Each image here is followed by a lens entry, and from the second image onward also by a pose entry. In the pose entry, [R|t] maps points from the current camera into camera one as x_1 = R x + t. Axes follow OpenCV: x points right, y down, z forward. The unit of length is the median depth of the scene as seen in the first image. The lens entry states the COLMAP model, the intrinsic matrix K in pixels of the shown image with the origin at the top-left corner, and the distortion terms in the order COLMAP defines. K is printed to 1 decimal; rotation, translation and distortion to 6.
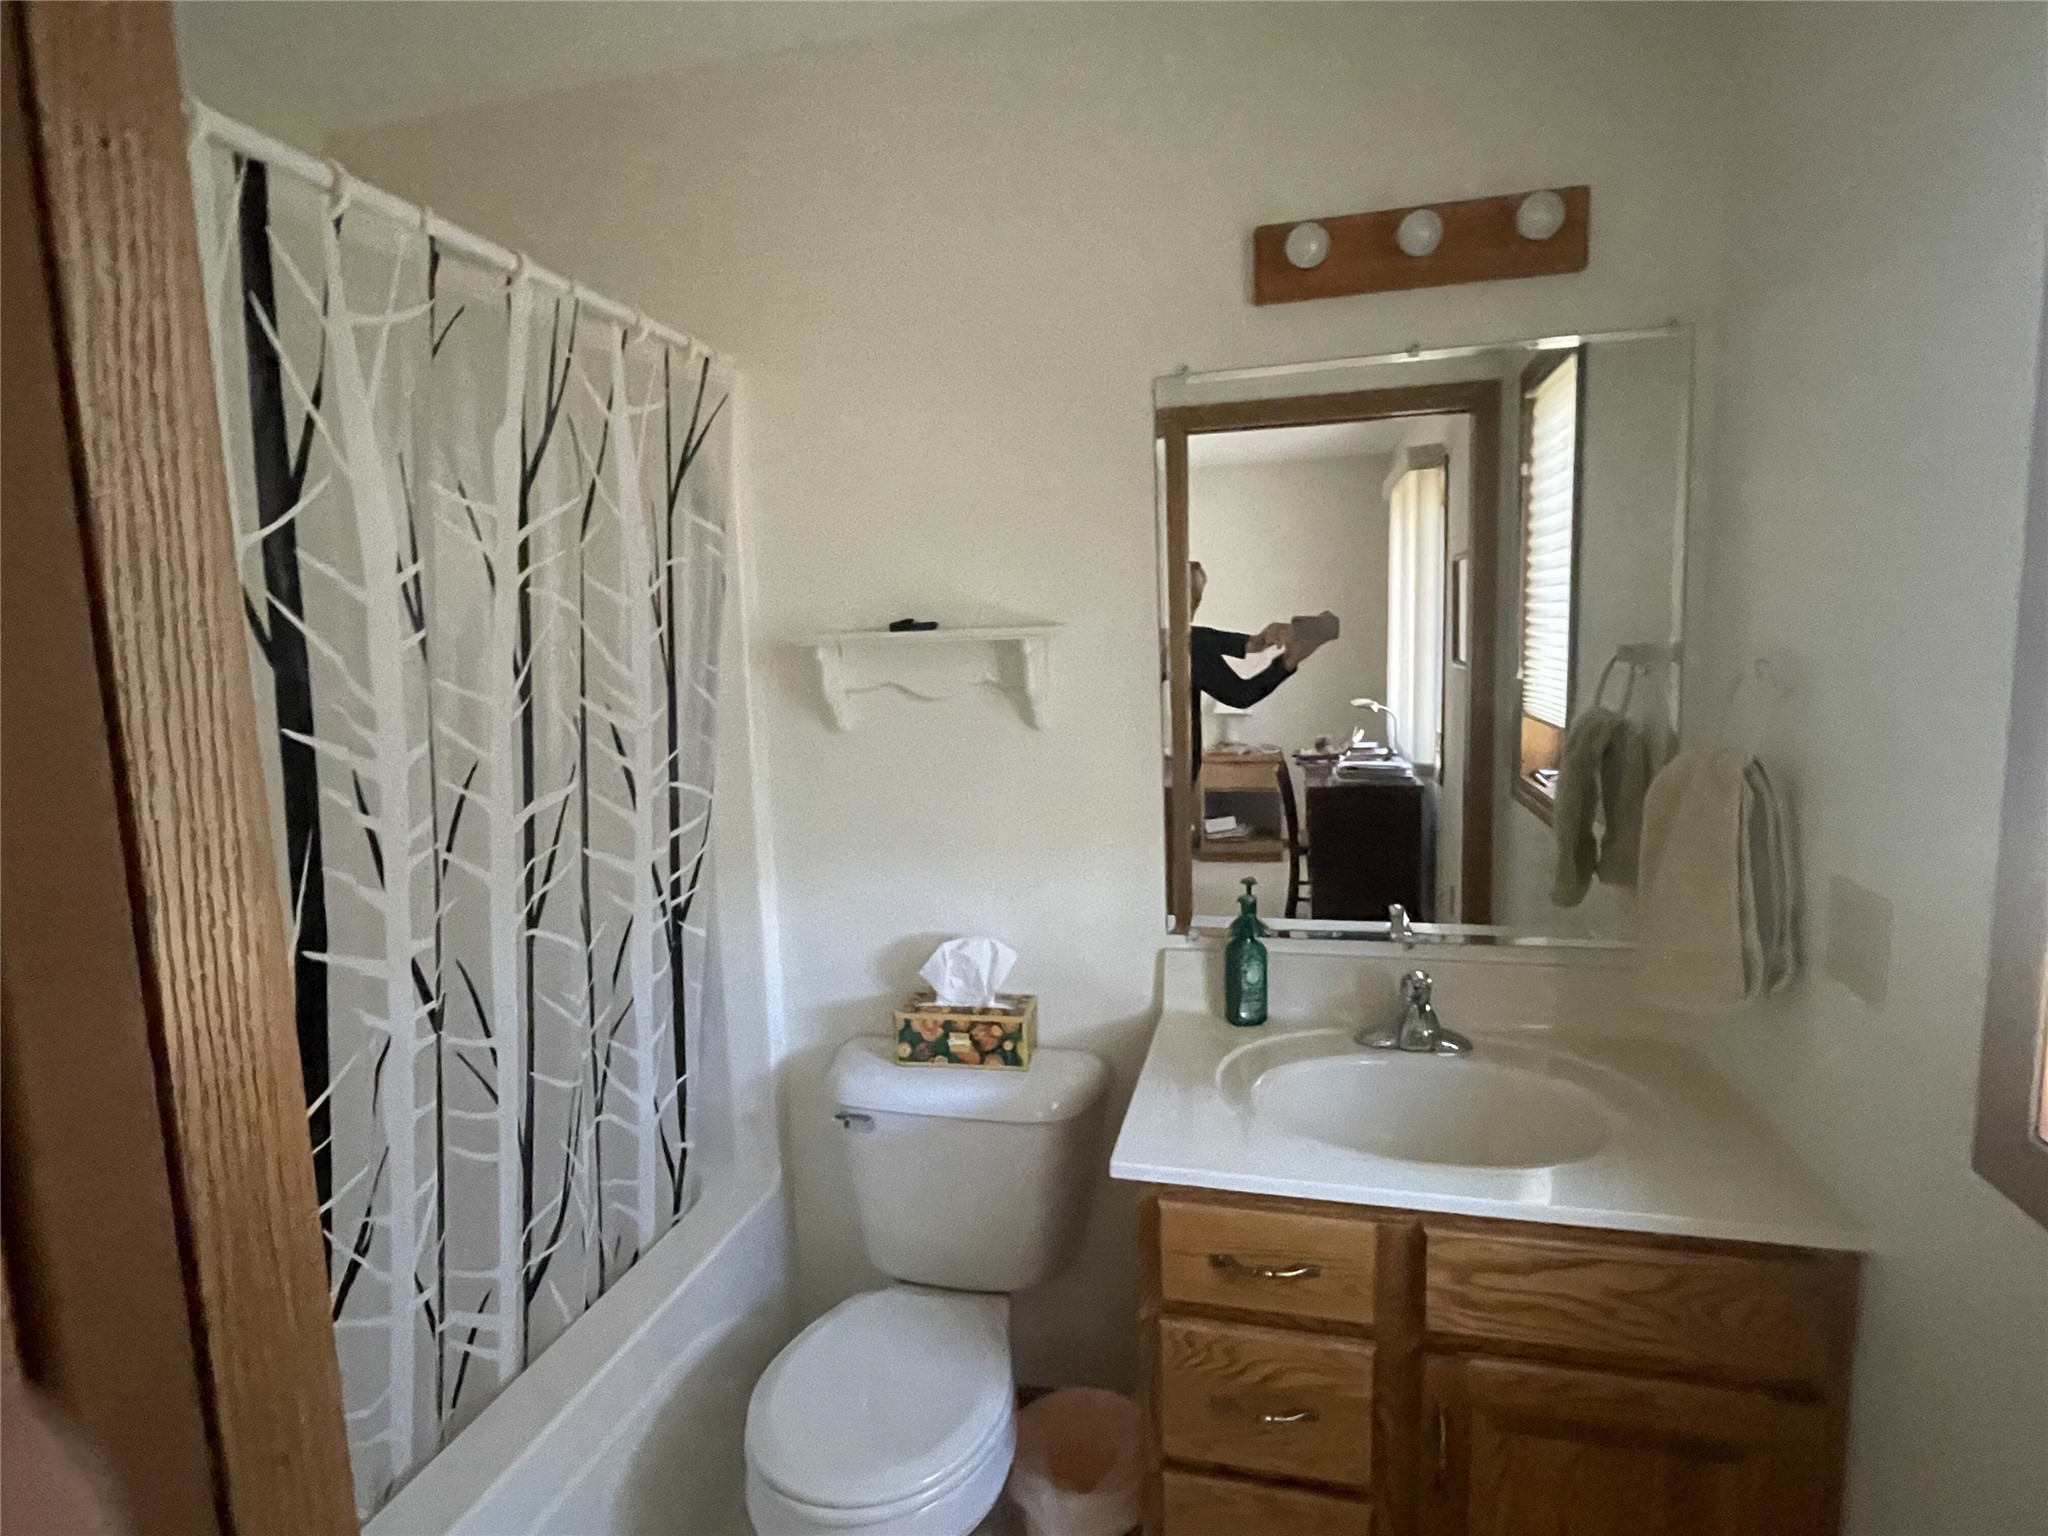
lens RADIAL K [[1081.5, 0, 1024.0], [0, 1081.5, 768.0], [0, 0, 1]] dist [0.003025, -0.001215]
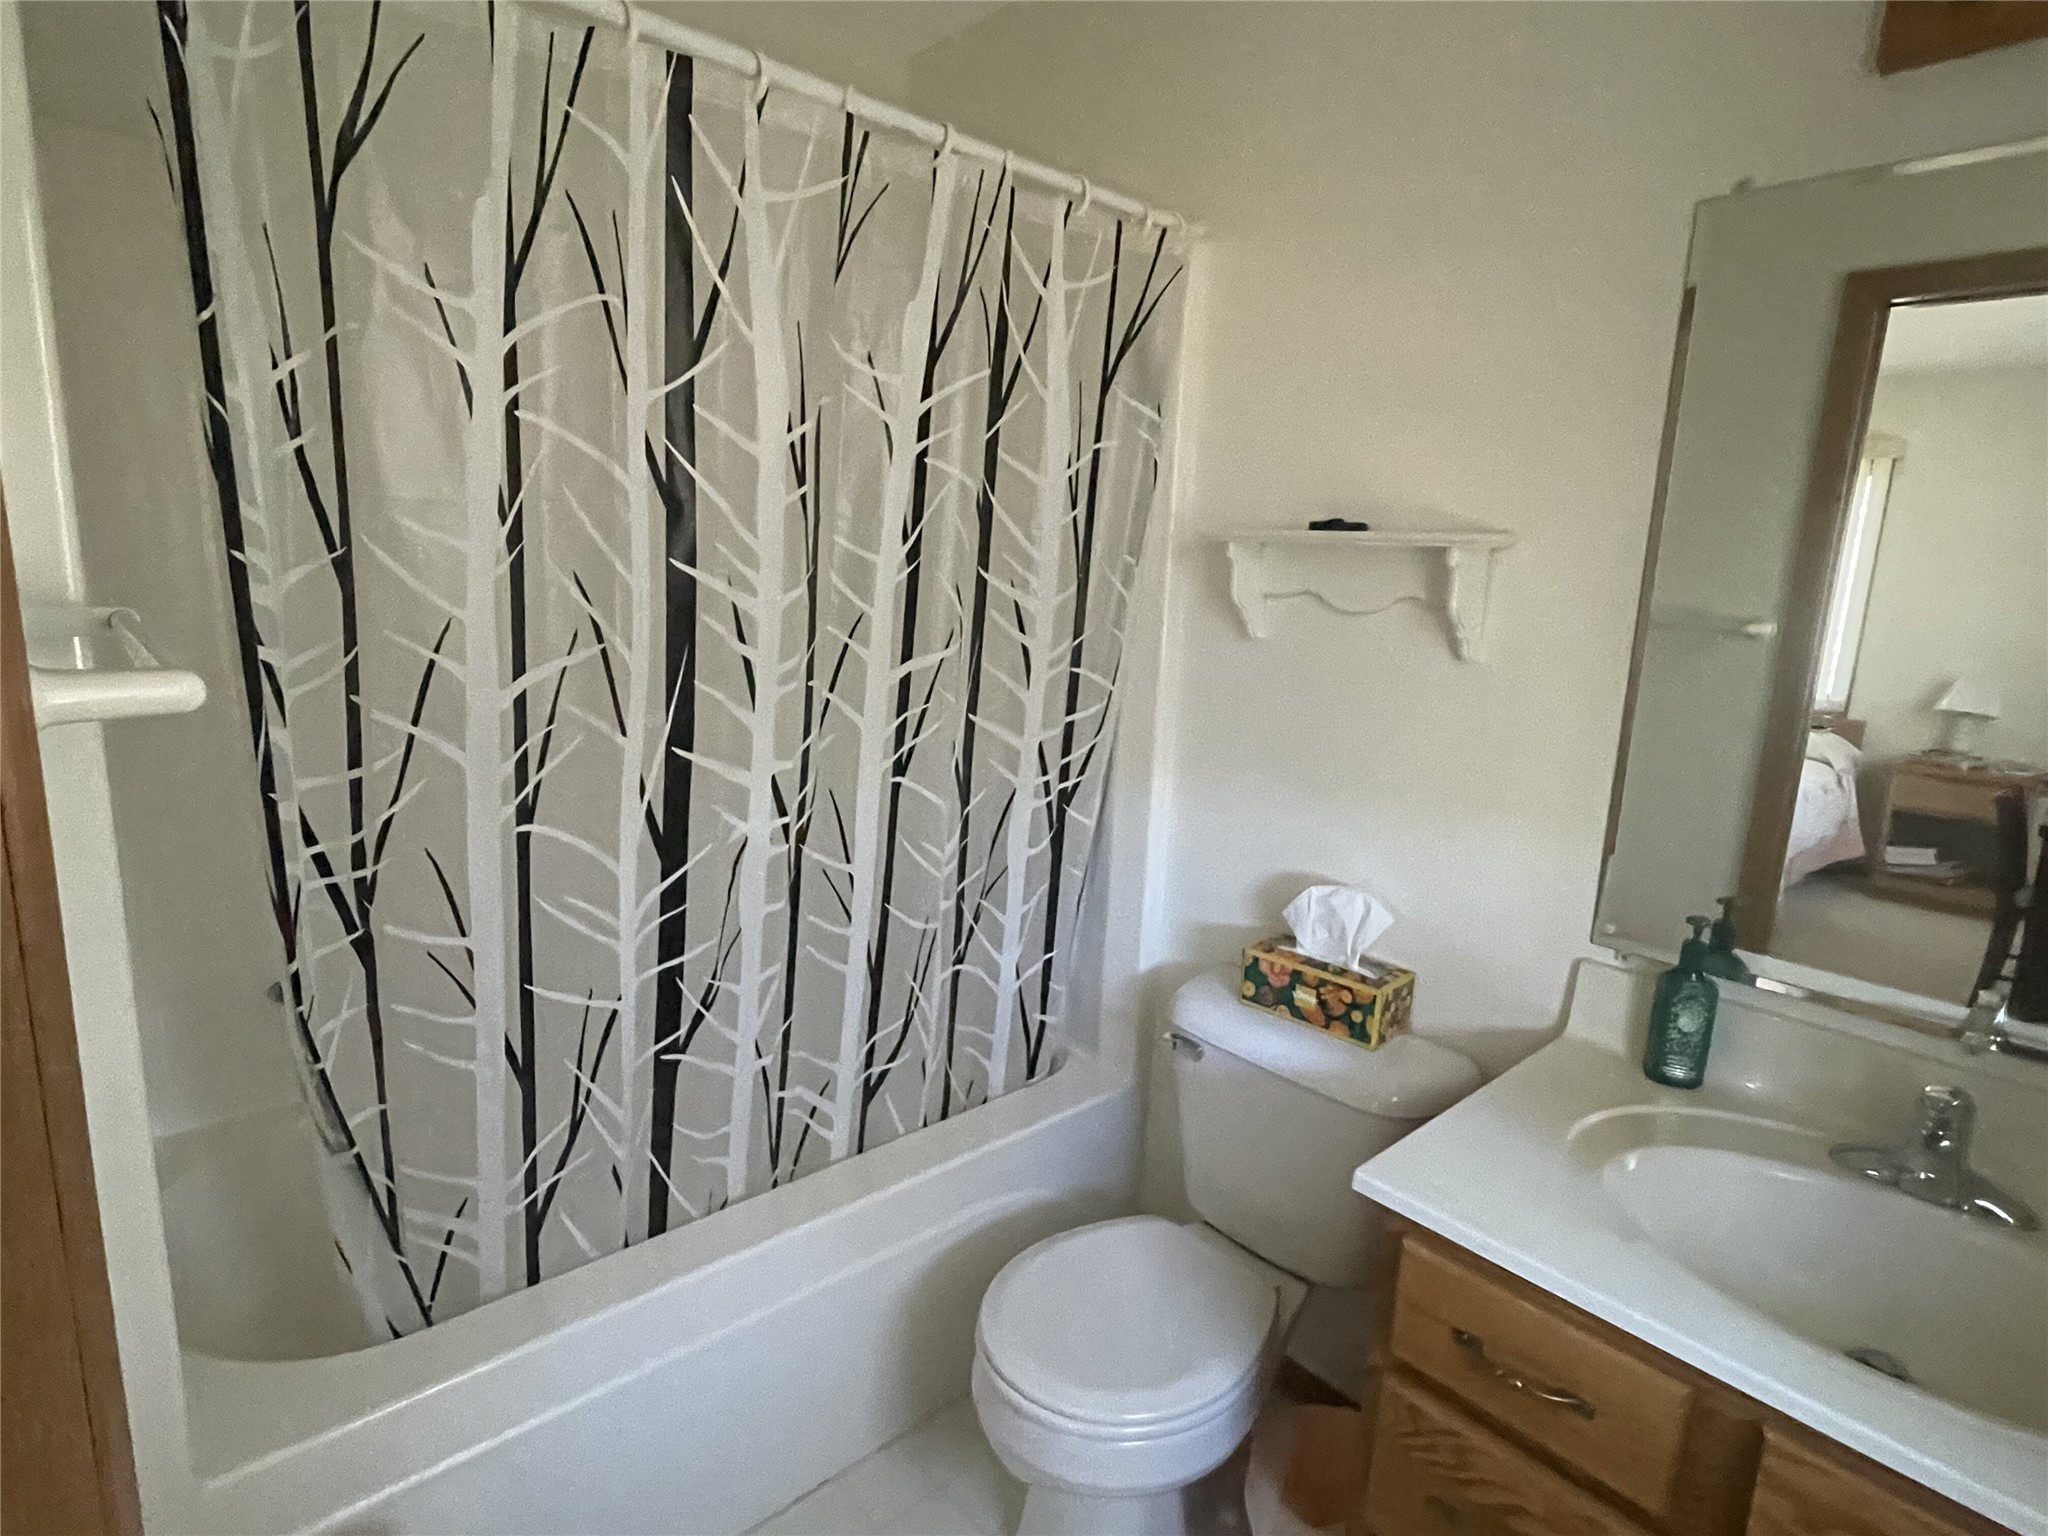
lens RADIAL K [[1081.5, 0, 1024.0], [0, 1081.5, 768.0], [0, 0, 1]] dist [0.003025, -0.001215]
pose [[0.832092, 0.176665, -0.525749, 0.192131], [-0.143267, 0.984207, 0.103972, 0.007334], [0.535814, -0.011192, 0.844262, 0.126226]]
